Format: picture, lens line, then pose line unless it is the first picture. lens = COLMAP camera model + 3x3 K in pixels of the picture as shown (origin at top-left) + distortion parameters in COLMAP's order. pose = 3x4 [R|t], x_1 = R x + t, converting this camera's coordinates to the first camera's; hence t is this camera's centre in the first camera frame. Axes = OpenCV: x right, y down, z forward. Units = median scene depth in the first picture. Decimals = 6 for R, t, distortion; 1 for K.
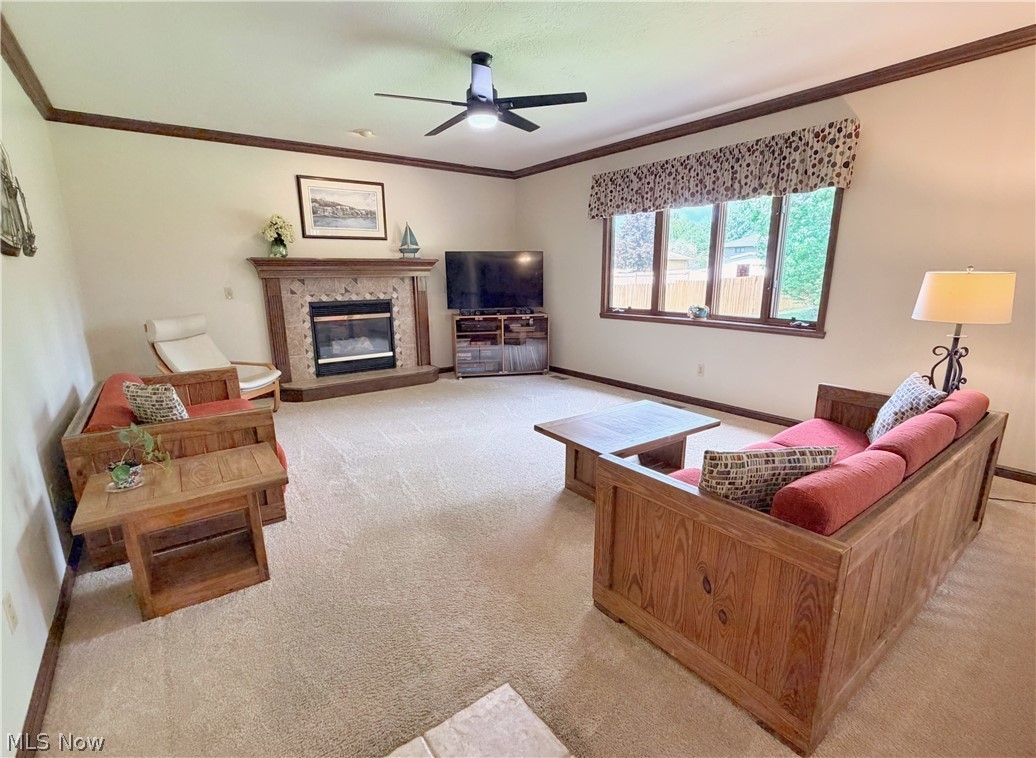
lens RADIAL K [[470.4, 0, 515.3], [0, 470.4, 384.5], [0, 0, 1]] dist [0.001160, 0.000234]
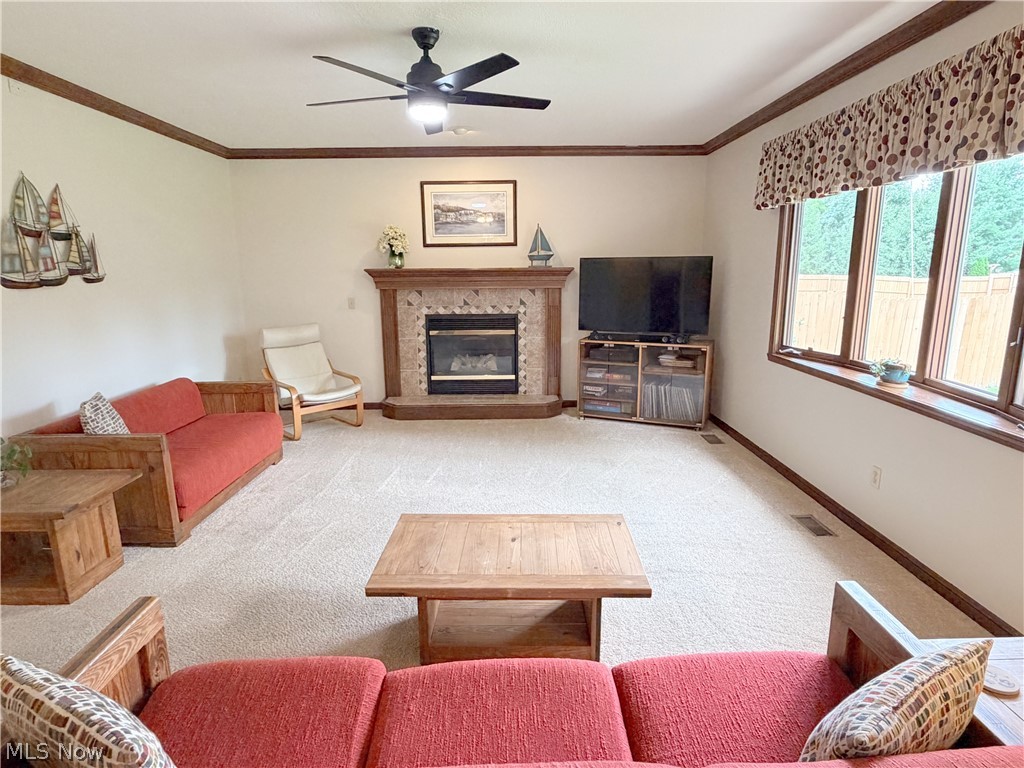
lens RADIAL K [[554.7, 0, 512.0], [0, 554.7, 384.0], [0, 0, 1]] dist [0.001619, -0.000190]
pose [[0.822069, 0.119951, -0.556610, 0.338238], [-0.131561, 0.991121, 0.019284, -0.082143], [0.553981, 0.057376, 0.830550, 0.185389]]
